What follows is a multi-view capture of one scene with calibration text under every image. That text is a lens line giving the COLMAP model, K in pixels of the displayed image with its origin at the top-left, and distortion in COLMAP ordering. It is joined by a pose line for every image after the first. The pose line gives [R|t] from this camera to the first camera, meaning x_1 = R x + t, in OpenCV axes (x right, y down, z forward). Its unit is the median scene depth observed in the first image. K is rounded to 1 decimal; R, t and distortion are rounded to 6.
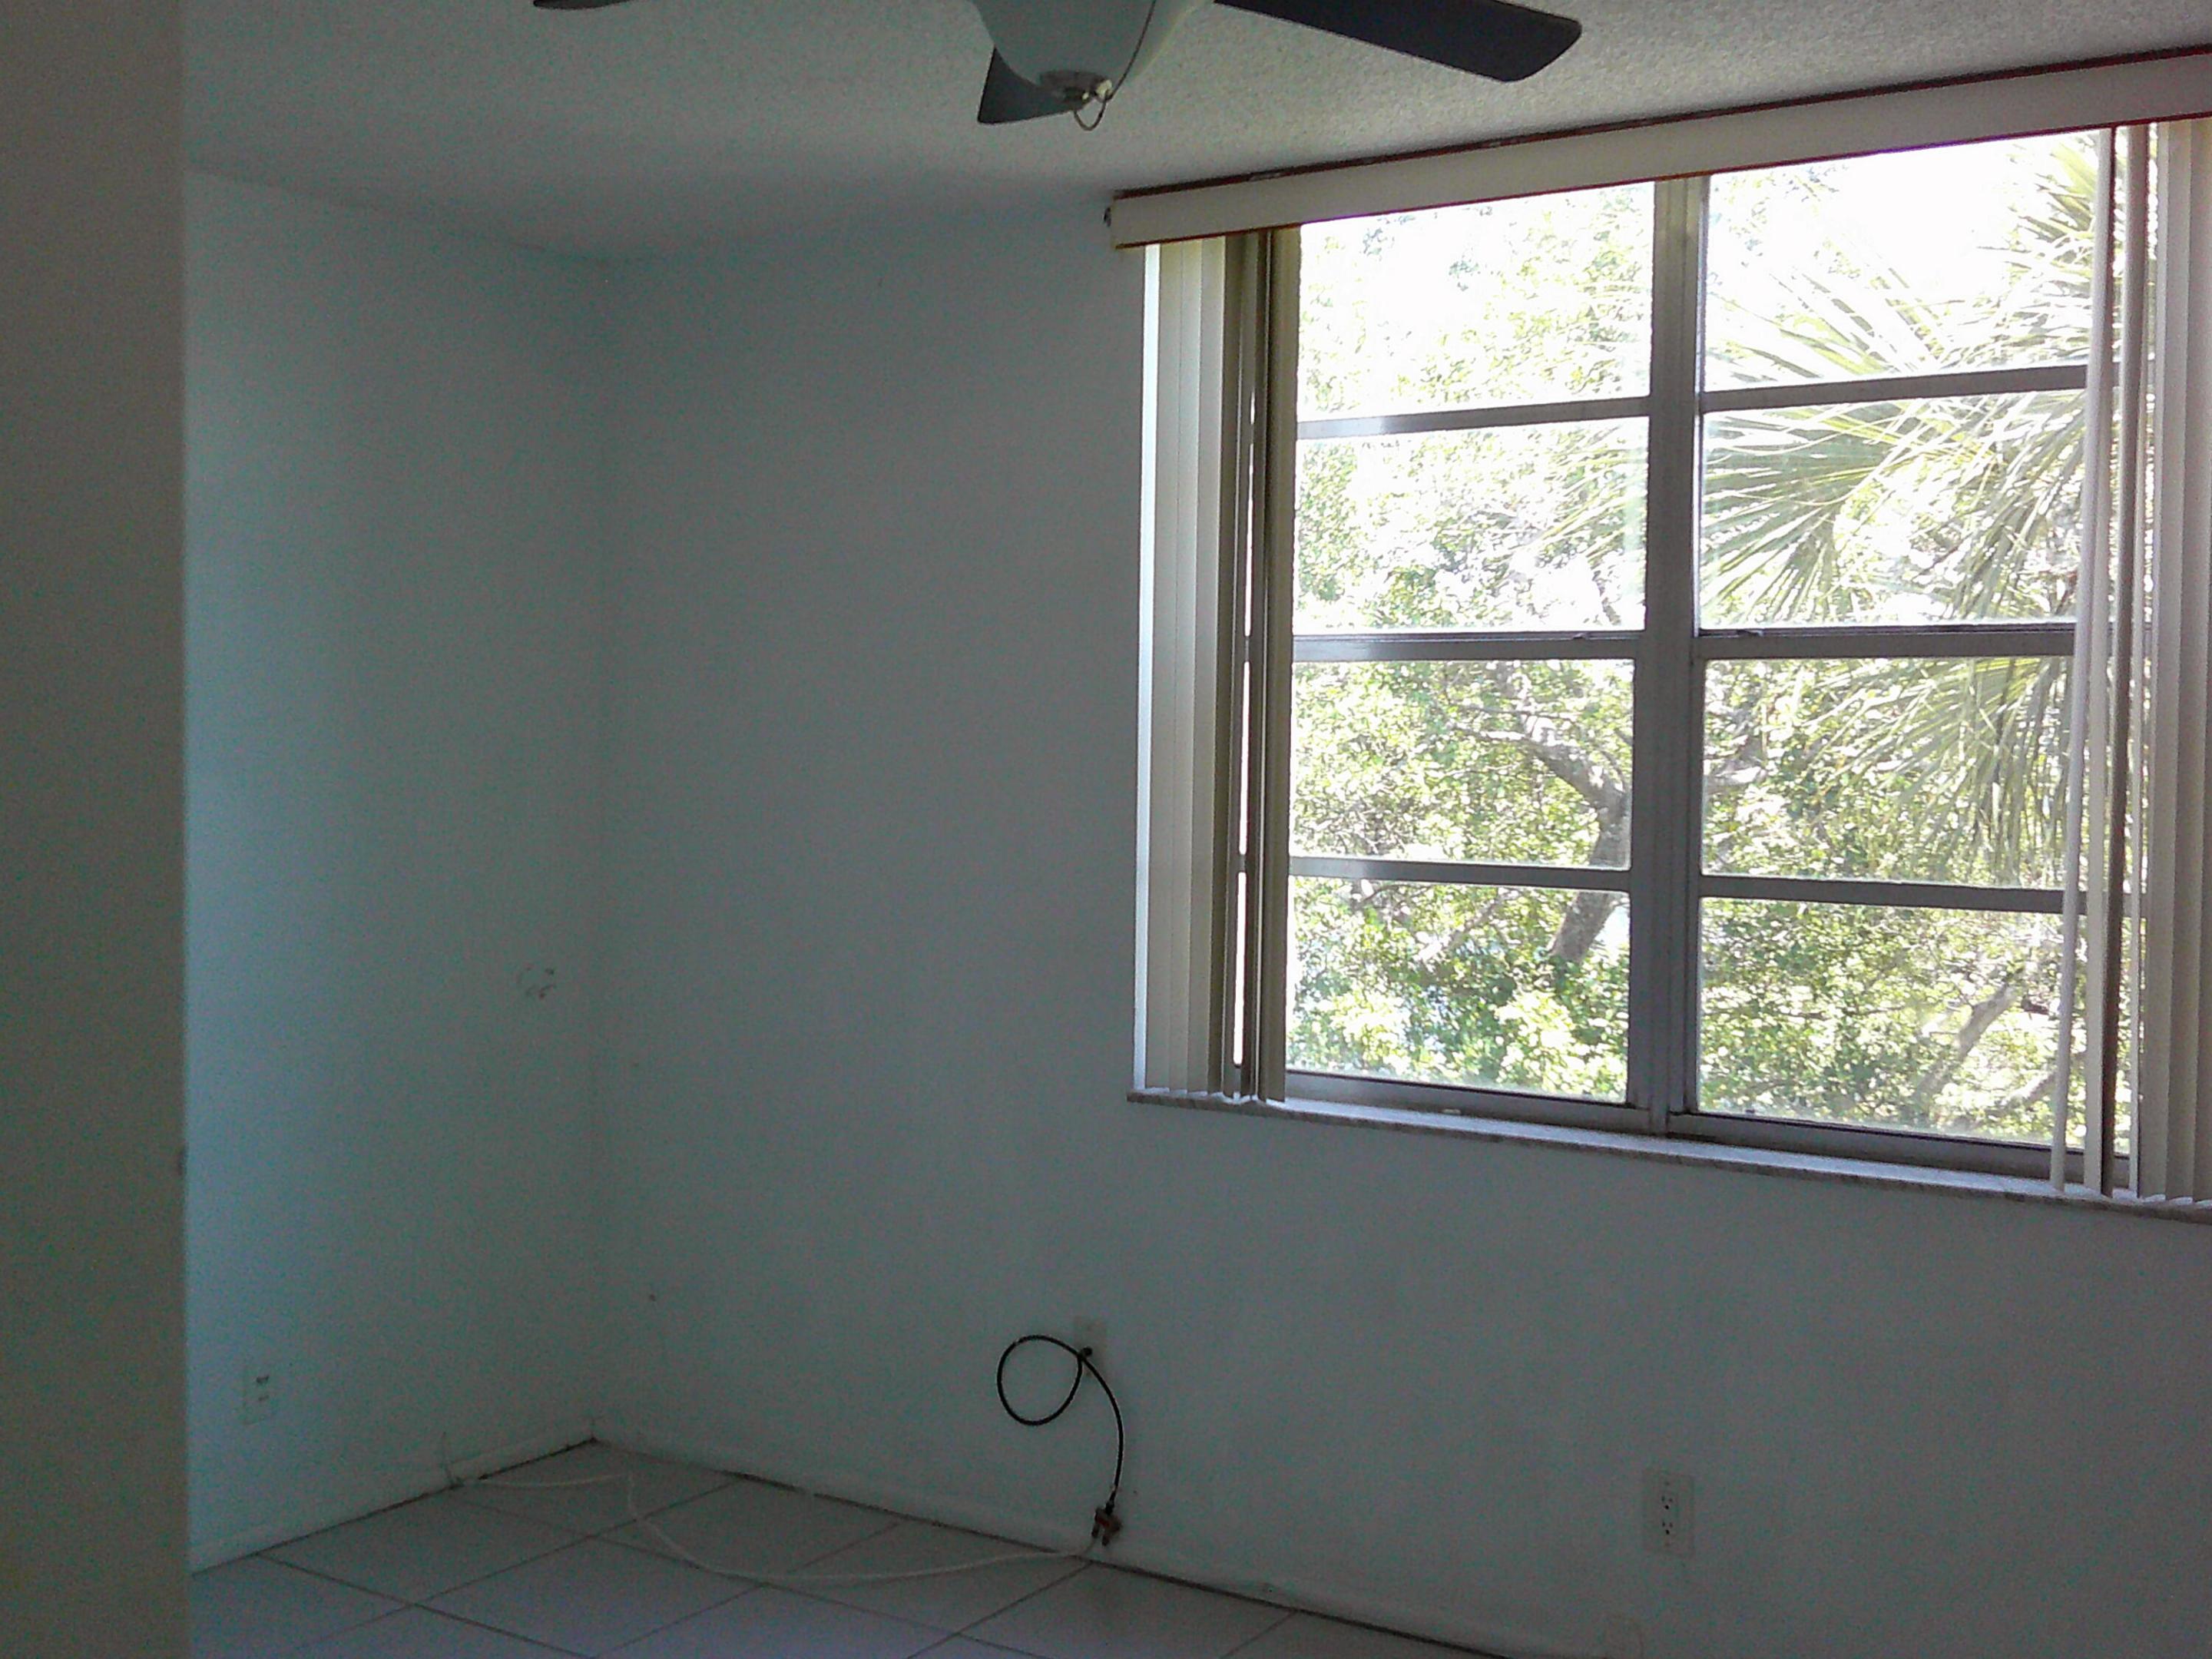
lens RADIAL K [[2373.0, 0, 1157.3], [0, 2373.0, 751.0], [0, 0, 1]] dist [0.142380, -0.396686]
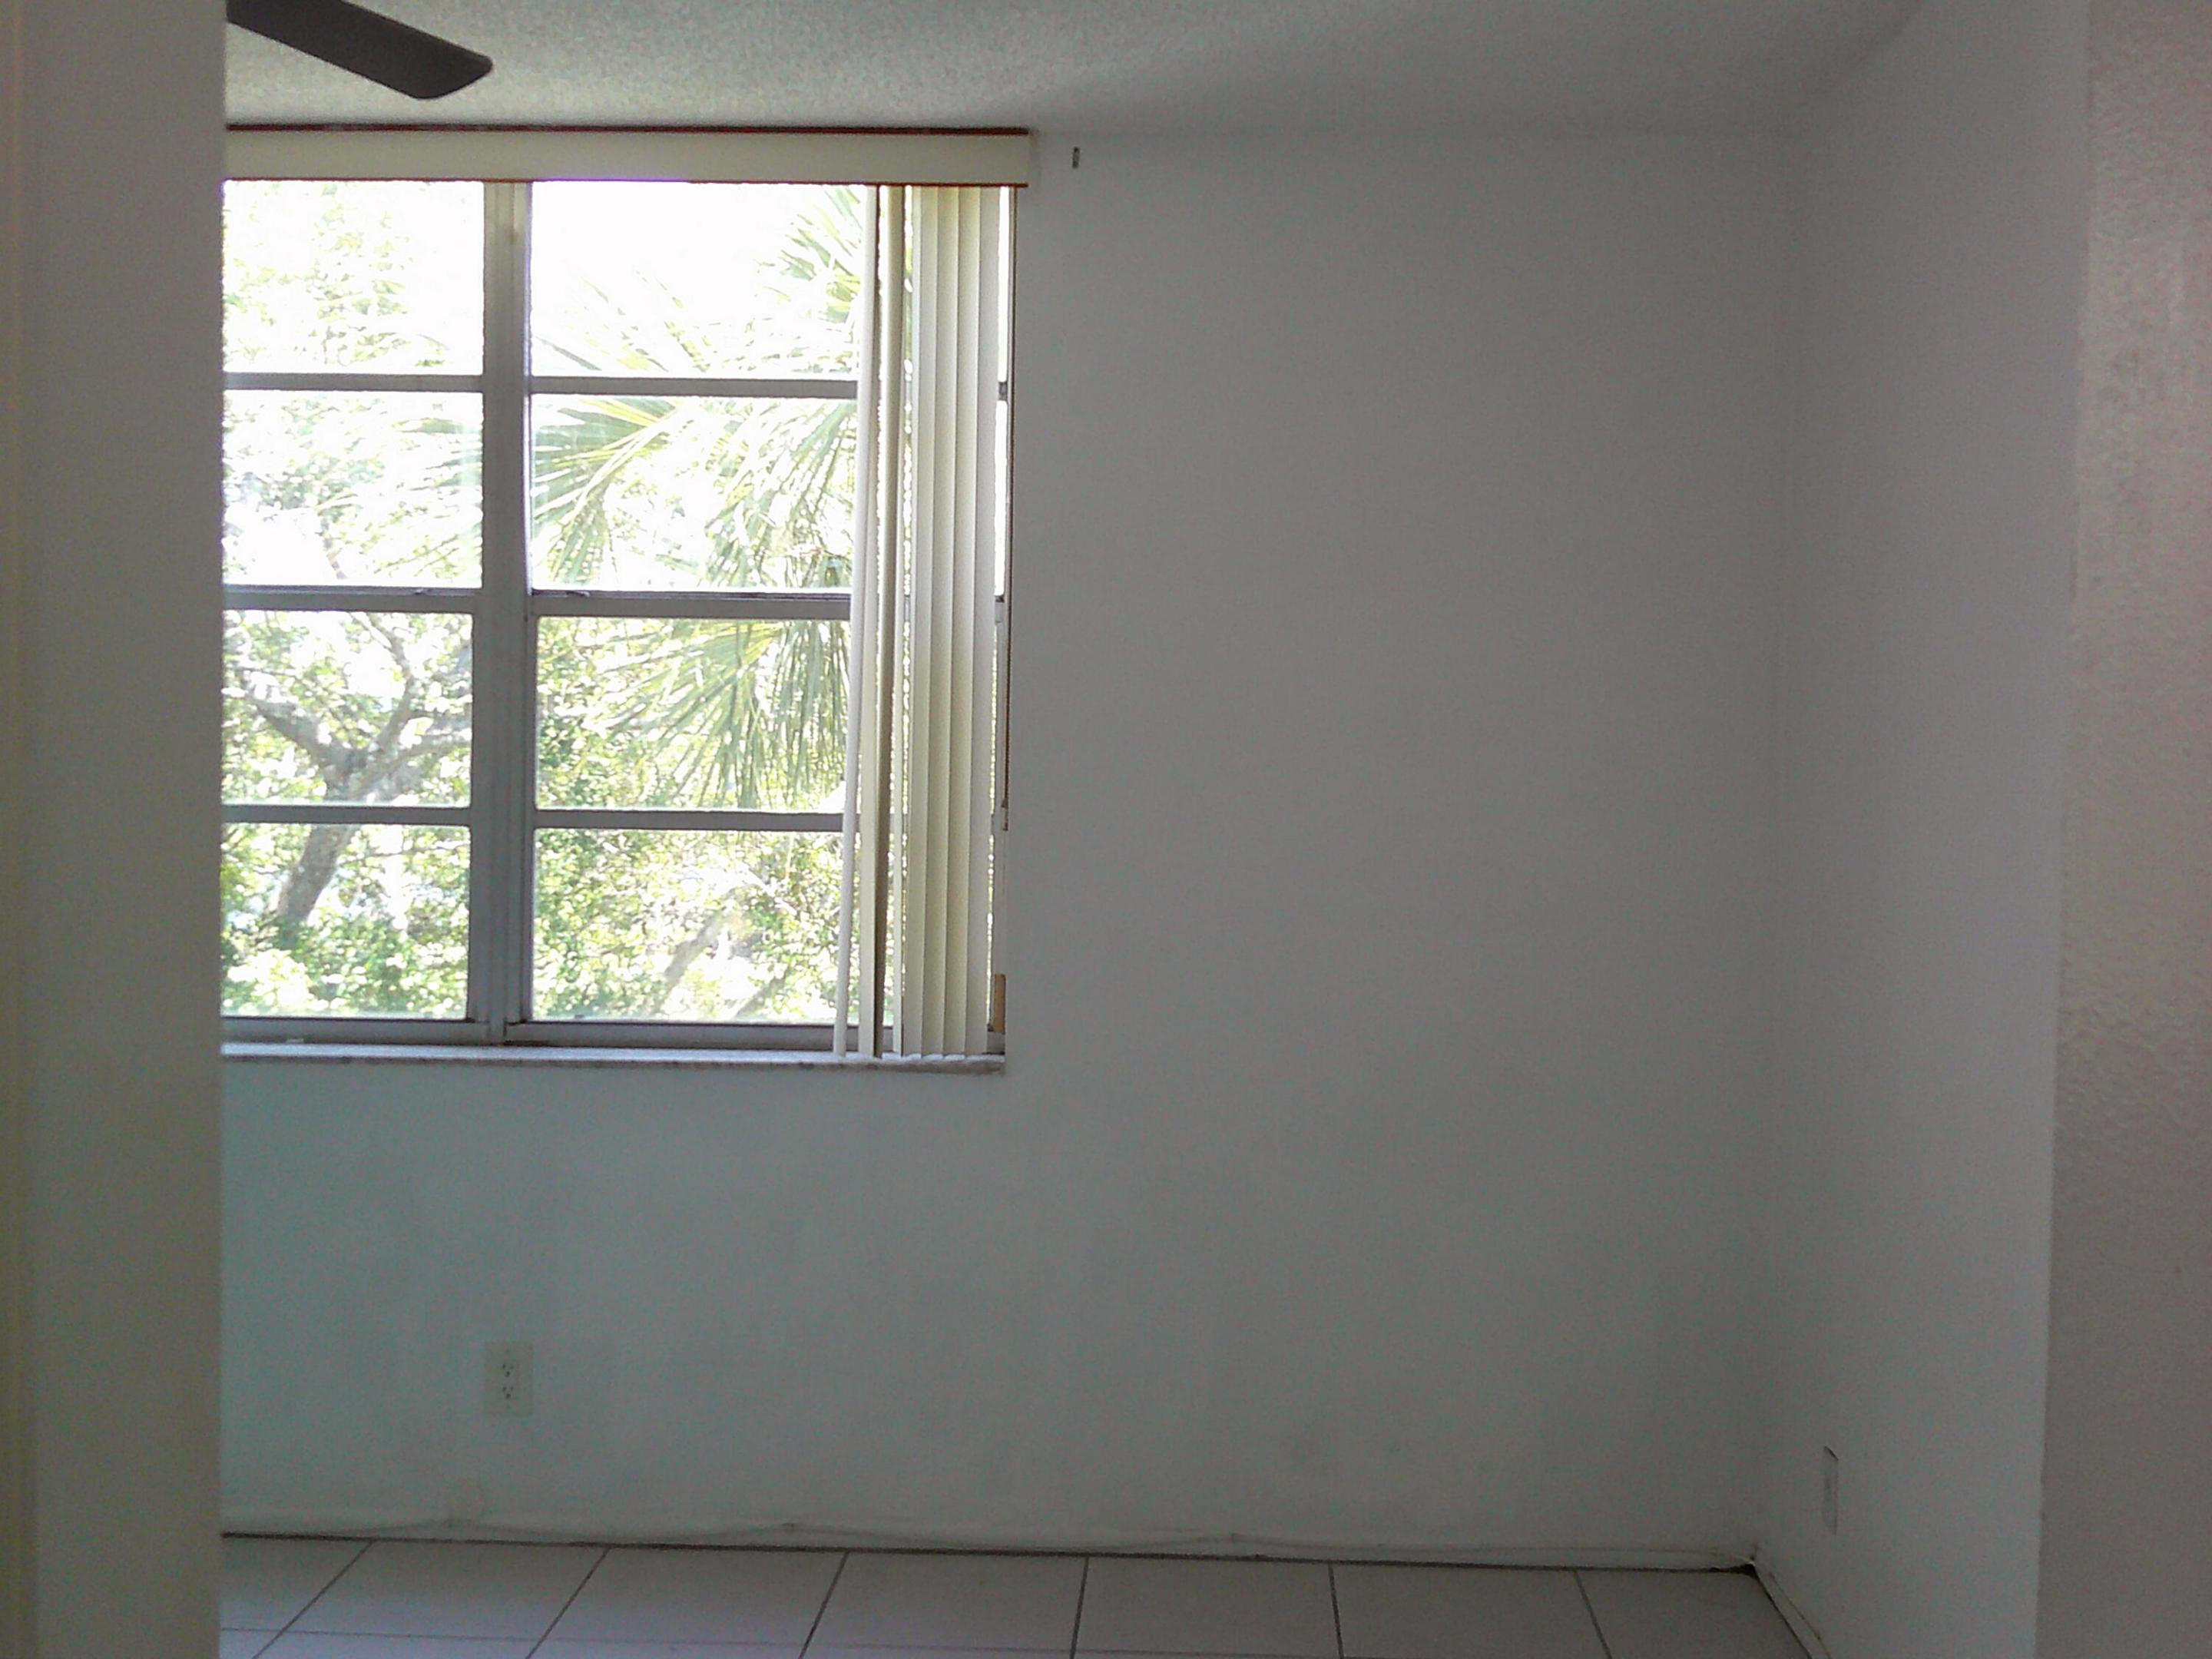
lens RADIAL K [[2373.0, 0, 1157.3], [0, 2373.0, 751.0], [0, 0, 1]] dist [0.142380, -0.396686]
pose [[0.856277, -0.010062, 0.516419, -0.099776], [0.002189, 0.999872, 0.015851, 0.007563], [-0.516512, -0.012443, 0.856189, -0.106300]]
